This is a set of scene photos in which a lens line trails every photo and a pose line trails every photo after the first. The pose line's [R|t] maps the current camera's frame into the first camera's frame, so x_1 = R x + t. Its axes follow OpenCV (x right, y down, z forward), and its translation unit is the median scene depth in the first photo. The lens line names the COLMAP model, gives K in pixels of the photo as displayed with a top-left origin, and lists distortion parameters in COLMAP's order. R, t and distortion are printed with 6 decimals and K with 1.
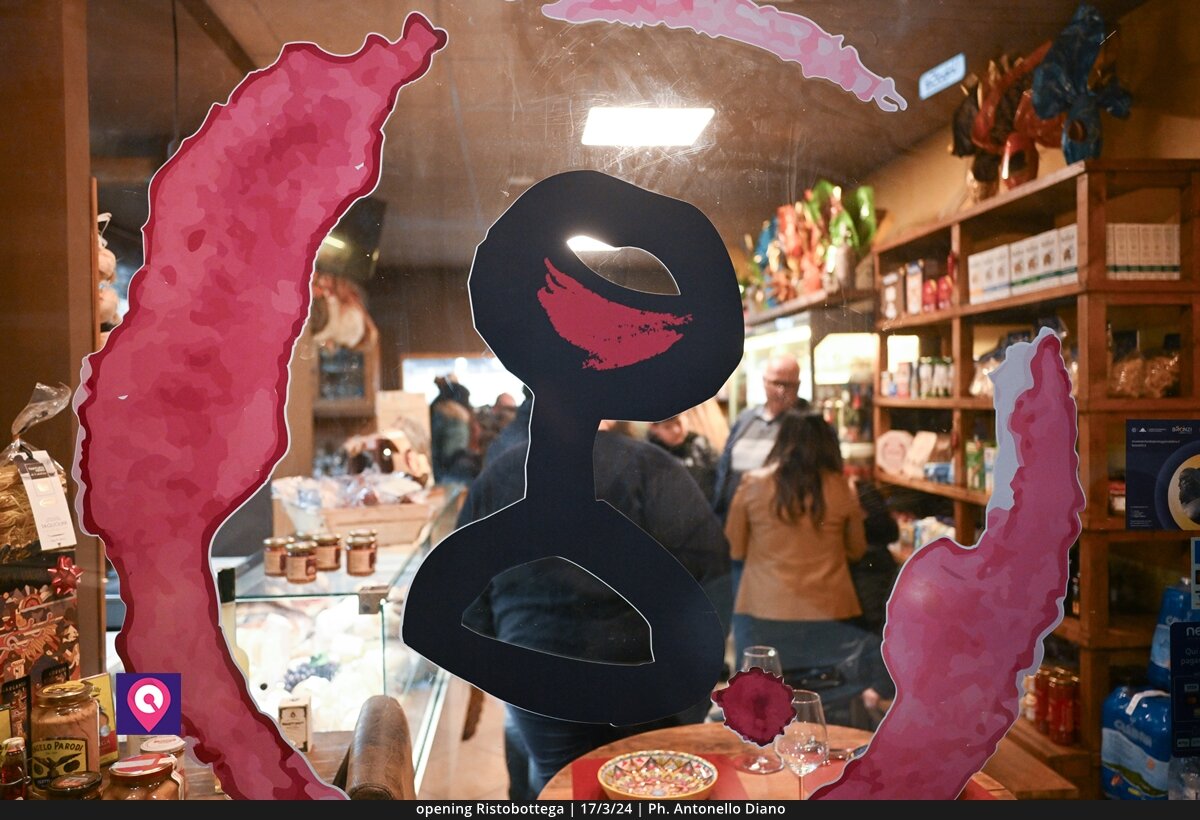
lens RADIAL K [[963.7, 0, 600.8], [0, 963.7, 406.4], [0, 0, 1]] dist [0.001765, -0.010746]
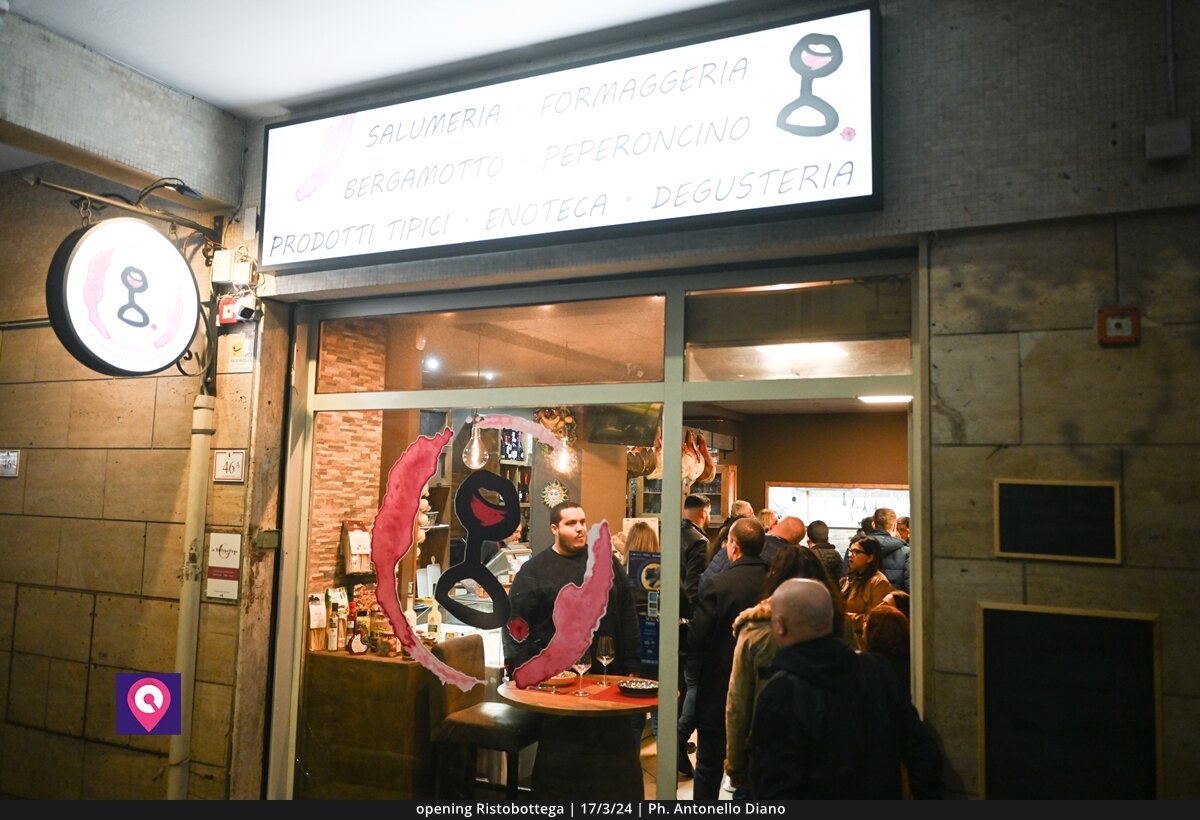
lens RADIAL K [[963.7, 0, 599.5], [0, 963.7, 410.4], [0, 0, 1]] dist [0.001765, -0.010746]
pose [[0.849456, -0.012701, -0.527506, 2.270284], [-0.046047, 0.994112, -0.098086, -0.135318], [0.525646, 0.107610, 0.843870, -1.835637]]
